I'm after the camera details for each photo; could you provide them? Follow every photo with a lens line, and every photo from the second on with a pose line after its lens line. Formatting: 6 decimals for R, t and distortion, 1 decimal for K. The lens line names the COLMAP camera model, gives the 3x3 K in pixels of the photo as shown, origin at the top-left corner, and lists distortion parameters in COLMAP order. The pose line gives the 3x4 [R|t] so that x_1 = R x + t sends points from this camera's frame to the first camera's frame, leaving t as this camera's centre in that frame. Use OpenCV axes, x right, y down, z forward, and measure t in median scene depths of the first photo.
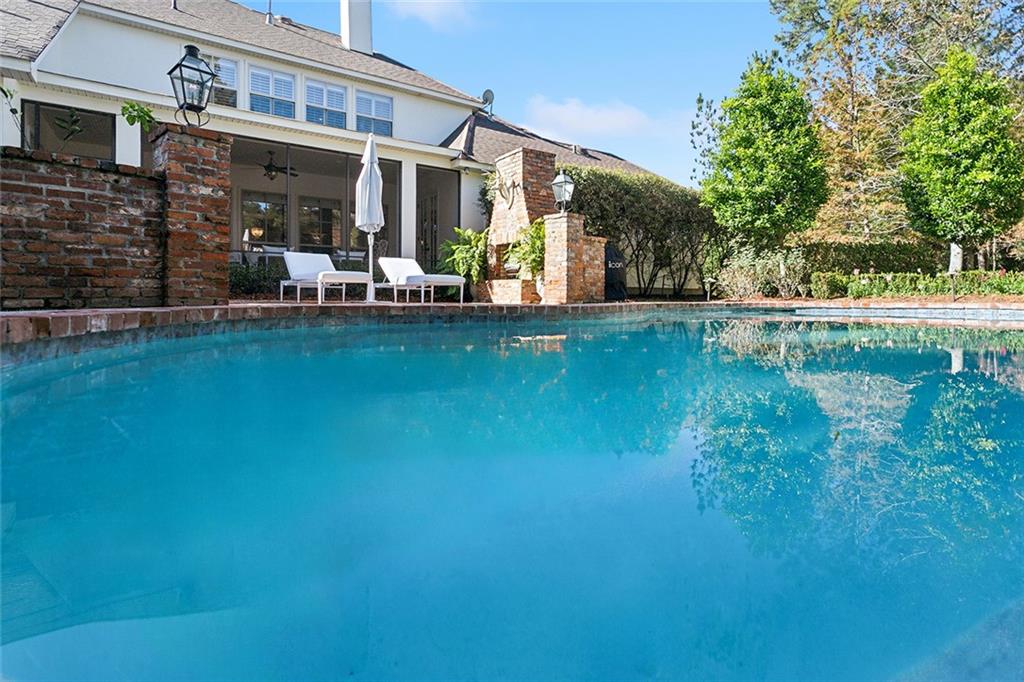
lens RADIAL K [[508.1, 0, 505.7], [0, 508.1, 296.1], [0, 0, 1]] dist [0.013538, -0.001296]
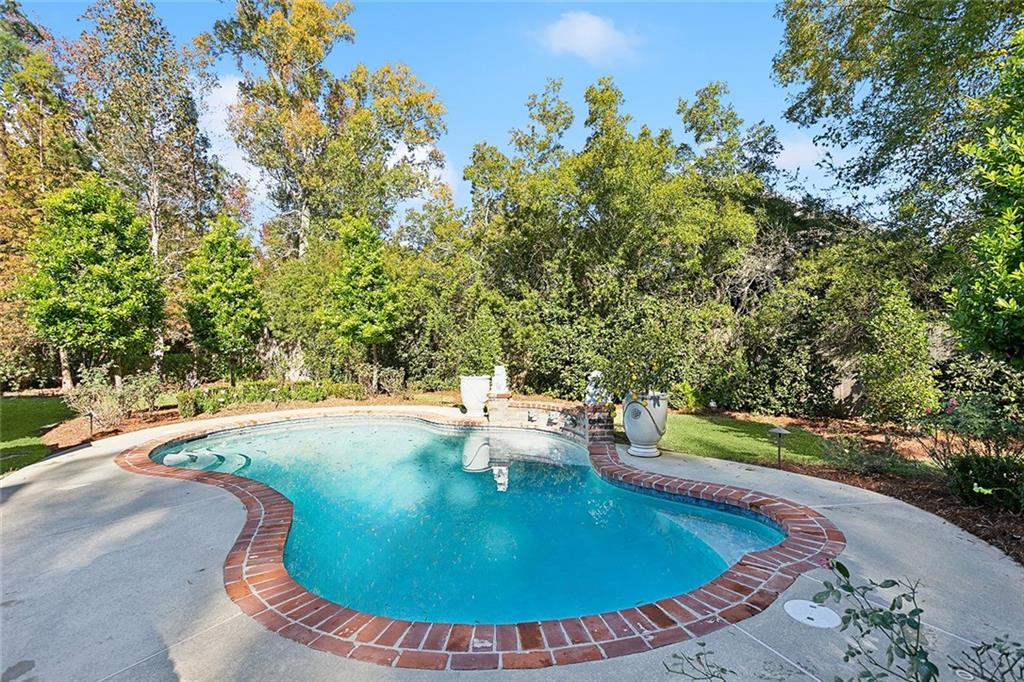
lens RADIAL K [[489.7, 0, 512.0], [0, 489.7, 341.0], [0, 0, 1]] dist [0.003804, 0.000059]
pose [[0.029707, -0.009132, 0.999517, -0.418069], [0.003151, 0.999954, 0.009042, -0.155895], [-0.999554, 0.002881, 0.029734, 0.207656]]
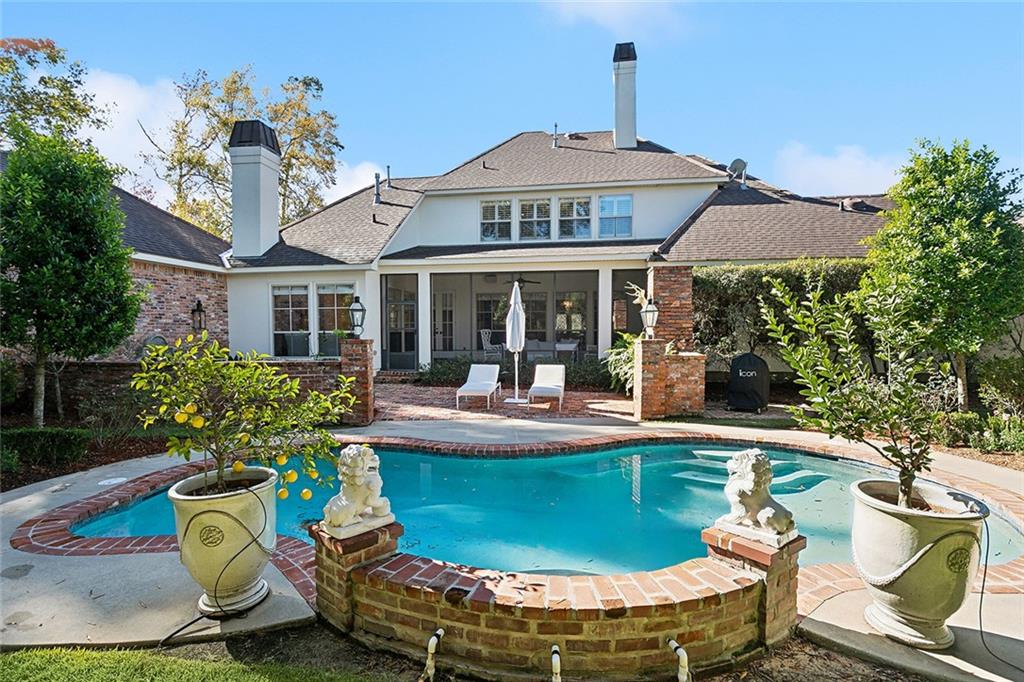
lens RADIAL K [[508.3, 0, 507.9], [0, 508.3, 357.1], [0, 0, 1]] dist [-0.004266, 0.000110]
pose [[0.737522, 0.036538, -0.674334, 0.577635], [0.007399, 0.998038, 0.062170, -0.170214], [0.675282, -0.050841, 0.735805, -0.054283]]
